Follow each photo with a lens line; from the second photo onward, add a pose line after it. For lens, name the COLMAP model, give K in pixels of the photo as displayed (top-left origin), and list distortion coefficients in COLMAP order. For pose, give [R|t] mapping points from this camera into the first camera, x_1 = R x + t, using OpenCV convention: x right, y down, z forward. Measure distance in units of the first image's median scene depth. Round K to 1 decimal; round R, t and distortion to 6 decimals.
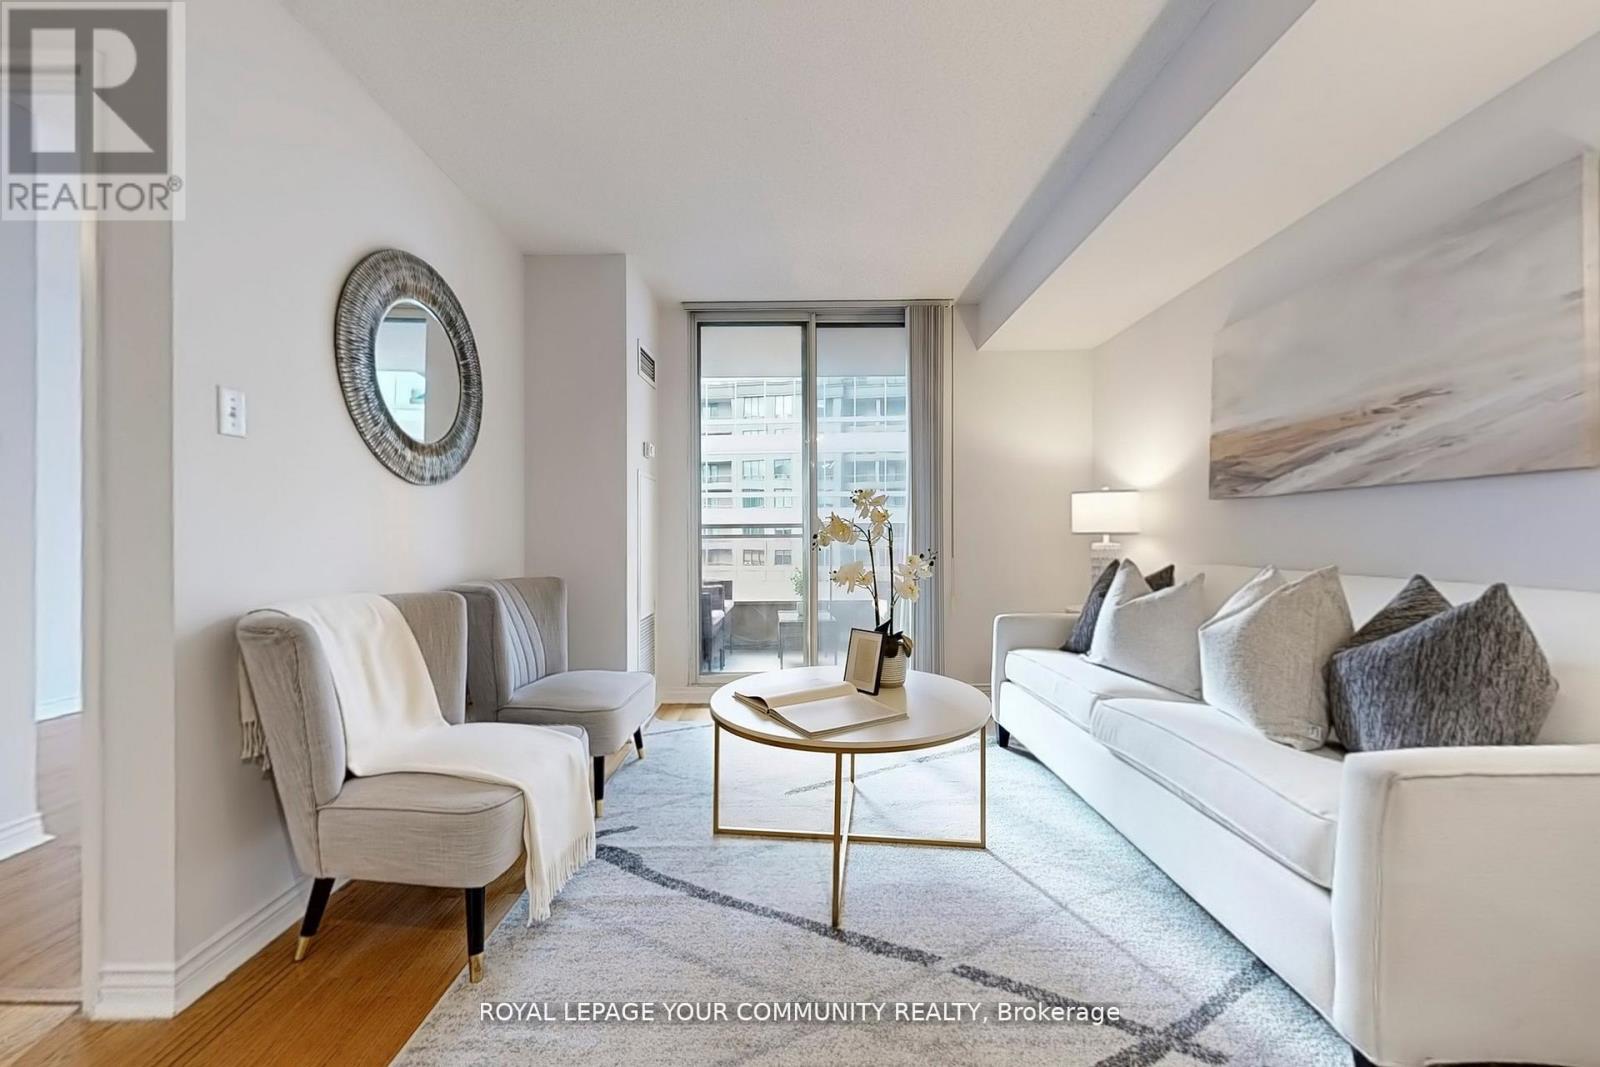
lens RADIAL K [[597.3, 0, 802.7], [0, 597.3, 536.4], [0, 0, 1]] dist [-0.001396, -0.000375]
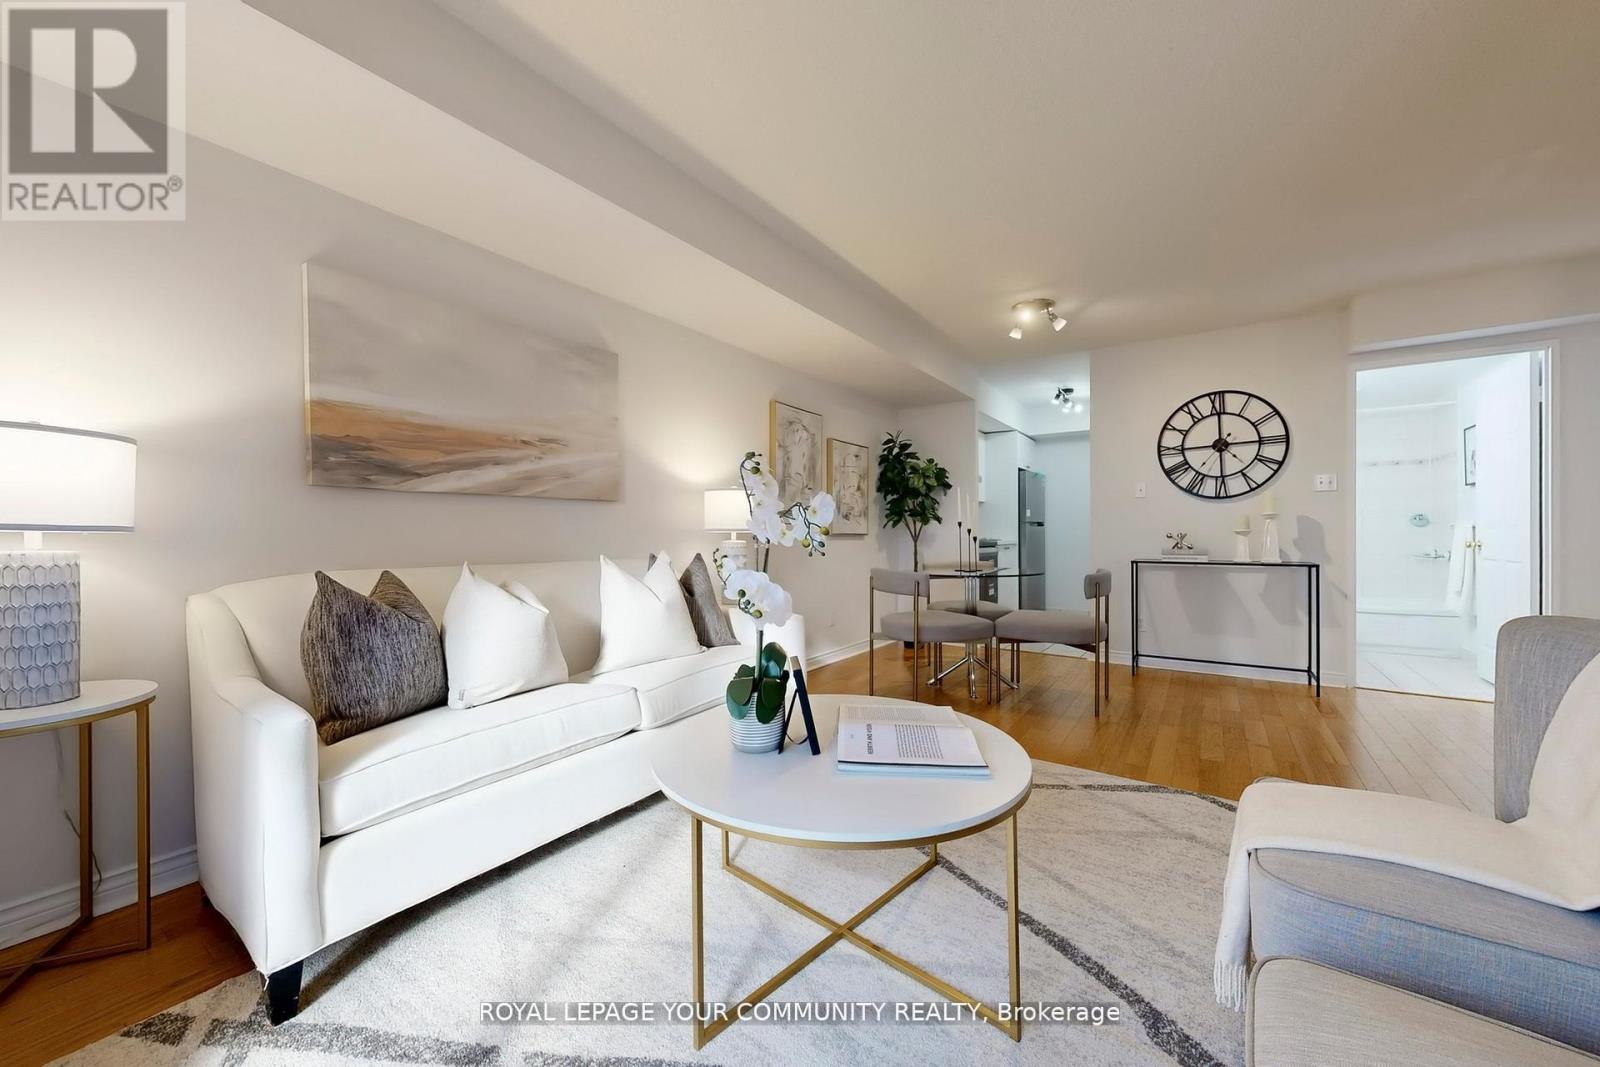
lens RADIAL K [[597.3, 0, 805.5], [0, 597.3, 533.4], [0, 0, 1]] dist [-0.001396, -0.000375]
pose [[-0.818812, 0.006301, 0.574027, -0.337798], [0.006673, 0.999977, -0.001458, 0.004832], [-0.574022, 0.002637, -0.818835, 1.713937]]
